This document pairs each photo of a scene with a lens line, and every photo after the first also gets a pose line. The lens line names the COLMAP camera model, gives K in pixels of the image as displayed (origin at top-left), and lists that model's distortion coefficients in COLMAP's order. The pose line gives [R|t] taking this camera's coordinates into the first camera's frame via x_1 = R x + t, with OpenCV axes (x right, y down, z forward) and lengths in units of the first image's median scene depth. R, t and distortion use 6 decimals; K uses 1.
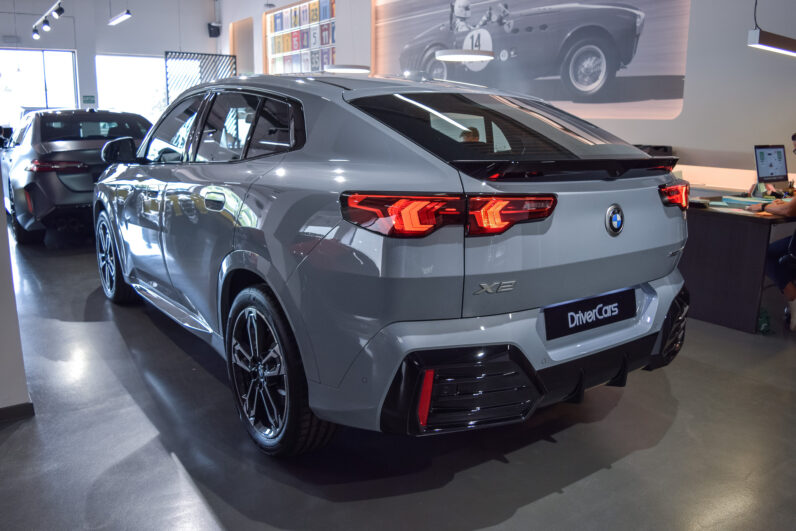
lens RADIAL K [[633.7, 0, 398.1], [0, 633.7, 266.1], [0, 0, 1]] dist [-0.069034, 0.000205]
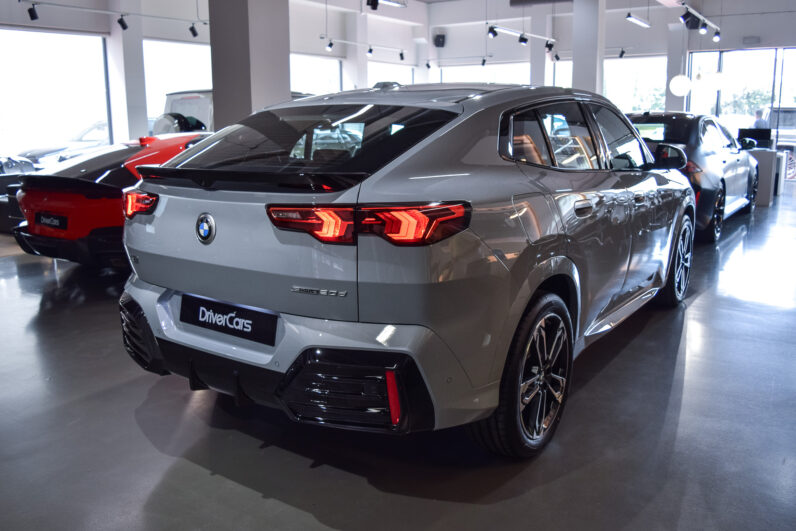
lens RADIAL K [[670.5, 0, 398.7], [0, 670.5, 263.5], [0, 0, 1]] dist [-0.048294, -0.002588]
pose [[0.331434, 0.184832, -0.925197, 1.400532], [-0.190711, 0.973505, 0.126164, -0.205337], [0.924003, 0.134630, 0.357902, 0.860558]]
